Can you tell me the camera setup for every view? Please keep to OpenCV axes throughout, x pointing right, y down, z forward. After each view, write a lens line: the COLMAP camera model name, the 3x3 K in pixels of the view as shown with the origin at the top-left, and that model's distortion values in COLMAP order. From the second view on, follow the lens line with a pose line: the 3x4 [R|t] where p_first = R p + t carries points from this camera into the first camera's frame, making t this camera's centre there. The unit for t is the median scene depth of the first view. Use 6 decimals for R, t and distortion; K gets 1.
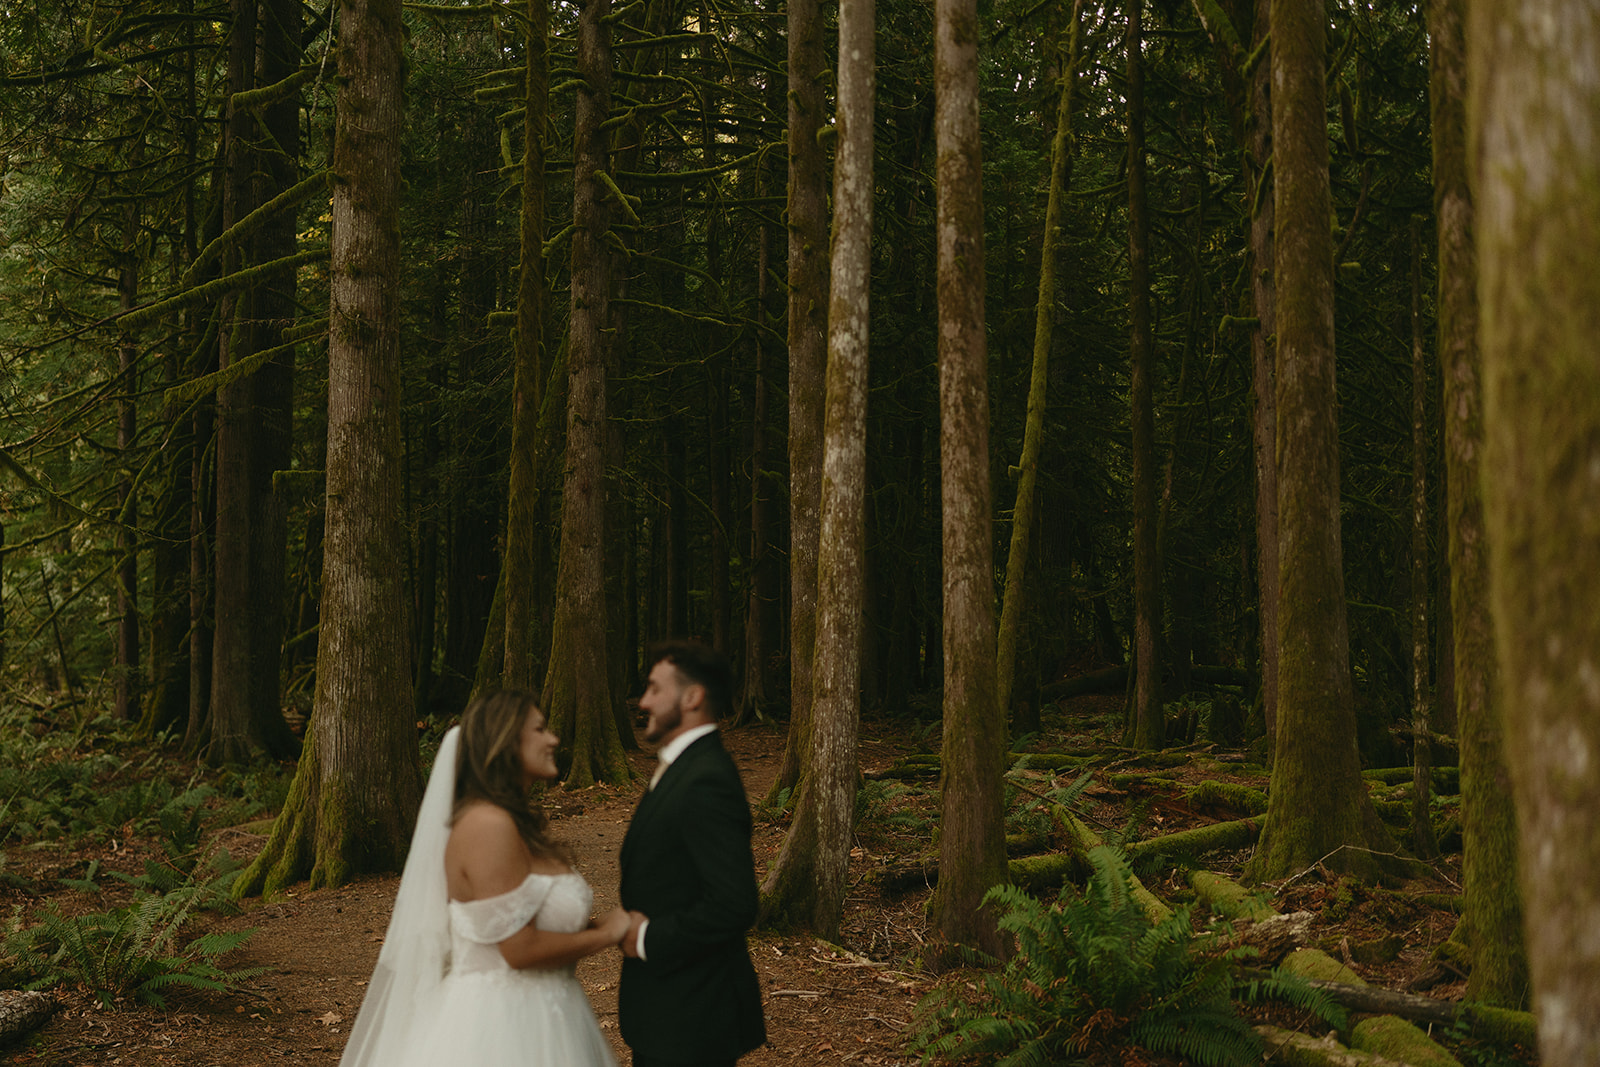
lens RADIAL K [[1548.4, 0, 800.9], [0, 1548.4, 534.7], [0, 0, 1]] dist [-0.001780, 0.000000]
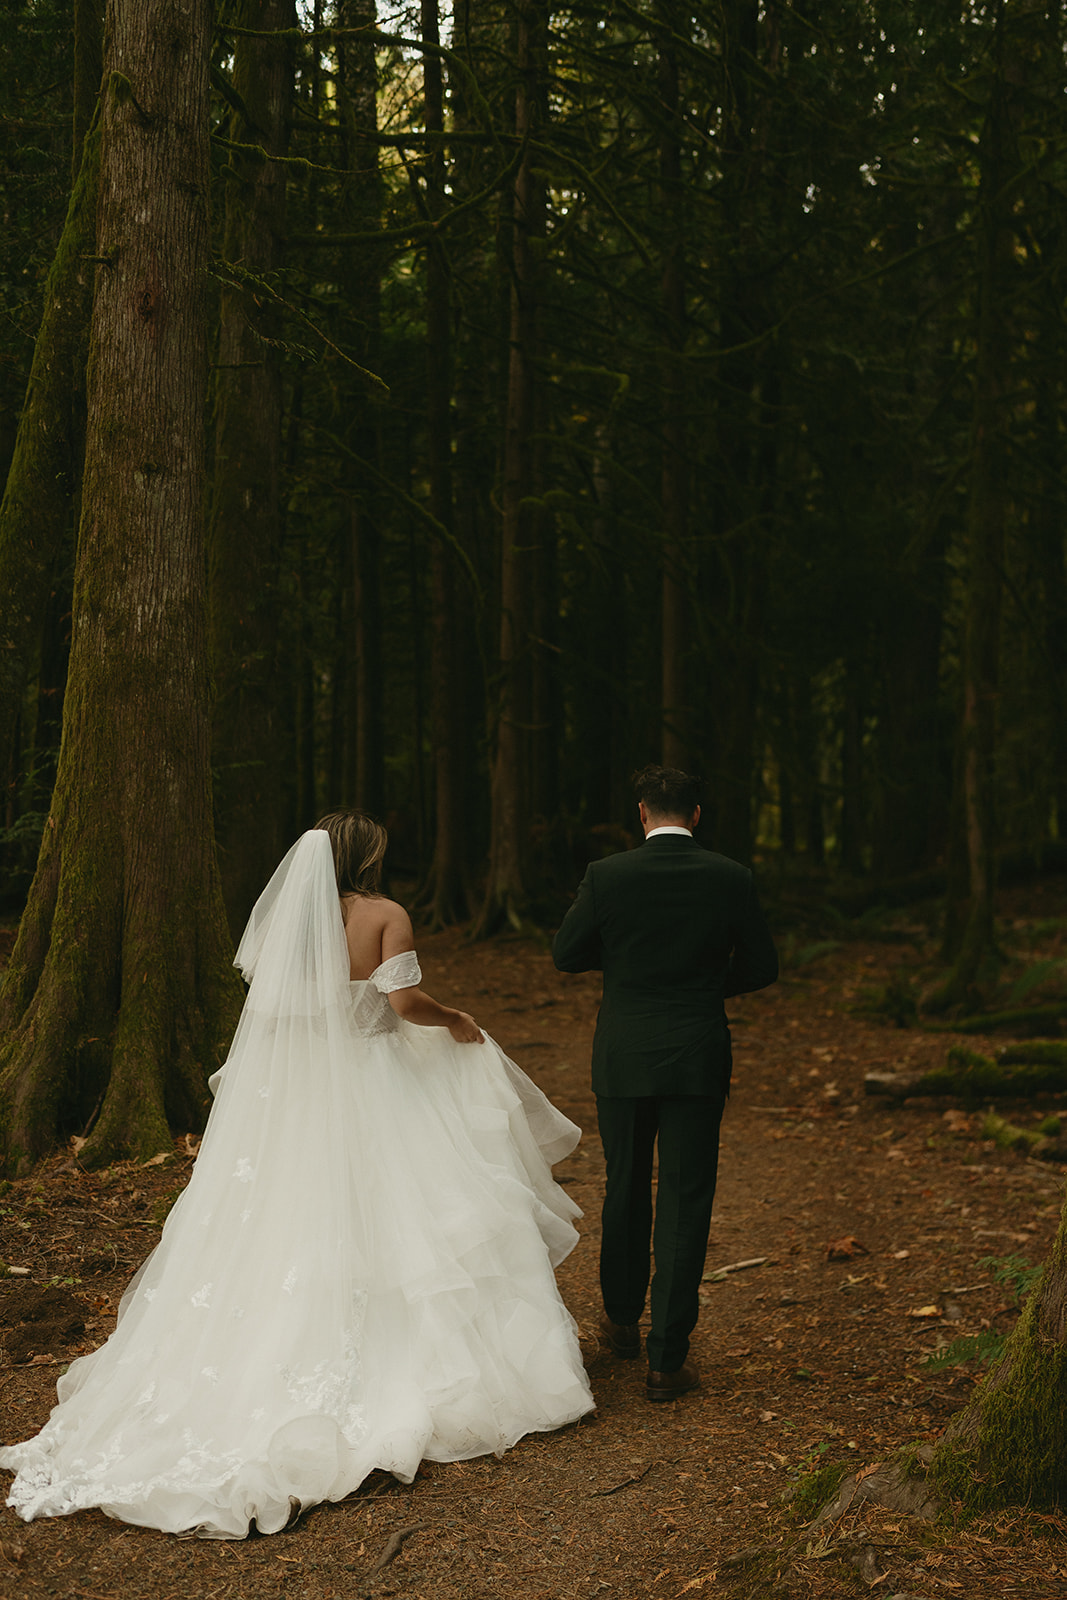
lens RADIAL K [[1548.4, 0, 531.7], [0, 1548.4, 800.4], [0, 0, 1]] dist [-0.001780, 0.000000]
pose [[0.999463, 0.002542, 0.032681, -0.063025], [-0.004057, 0.998916, 0.046372, 0.066395], [-0.032528, -0.046479, 0.998390, 0.636810]]
